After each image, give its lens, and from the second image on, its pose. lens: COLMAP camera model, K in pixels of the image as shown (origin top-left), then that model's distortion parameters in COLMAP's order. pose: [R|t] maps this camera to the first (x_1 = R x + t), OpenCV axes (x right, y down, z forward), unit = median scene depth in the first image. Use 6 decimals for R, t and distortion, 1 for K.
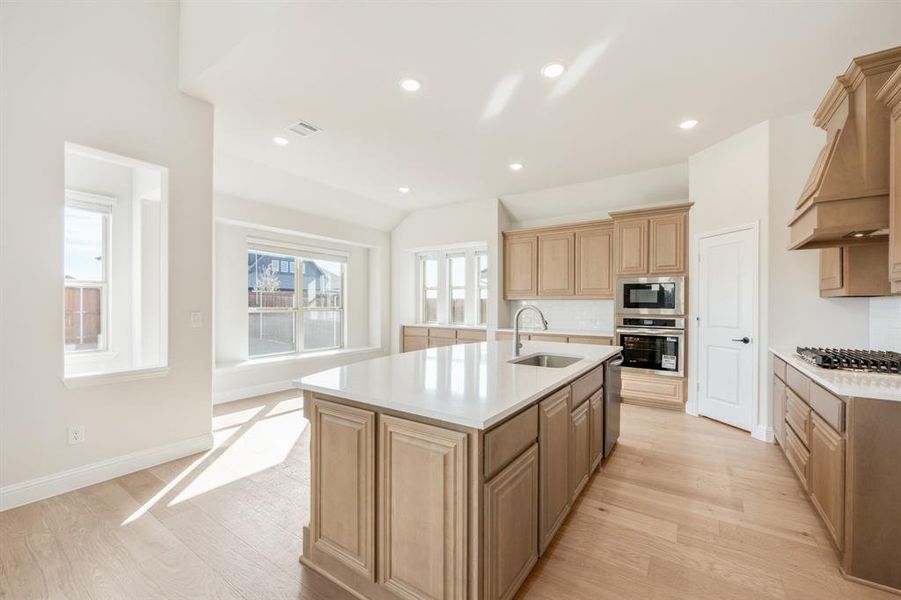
lens RADIAL K [[370.1, 0, 454.4], [0, 370.1, 302.4], [0, 0, 1]] dist [-0.000881, 0.000022]
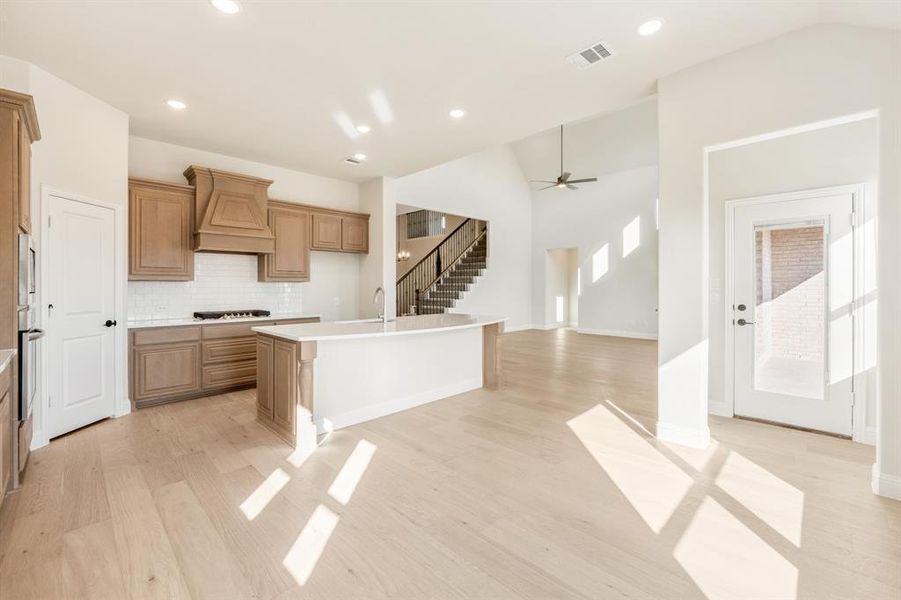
lens RADIAL K [[370.1, 0, 438.0], [0, 370.1, 285.3], [0, 0, 1]] dist [-0.000881, 0.000022]
pose [[-0.973787, -0.002716, 0.227447, -0.290745], [-0.003285, 0.999992, -0.002125, 0.005954], [-0.227439, -0.002817, -0.973788, 1.892560]]
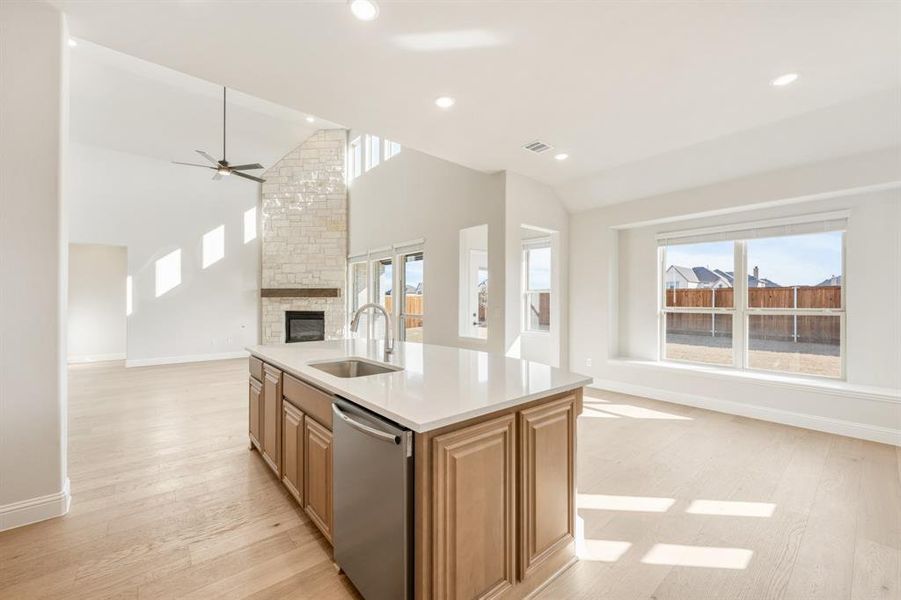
lens RADIAL K [[370.1, 0, 454.2], [0, 370.1, 302.3], [0, 0, 1]] dist [-0.000881, 0.000022]
pose [[-0.288552, -0.002183, -0.957462, 0.773129], [-0.000738, 0.999998, -0.002057, 0.007075], [0.957464, 0.000113, -0.288553, 1.133404]]
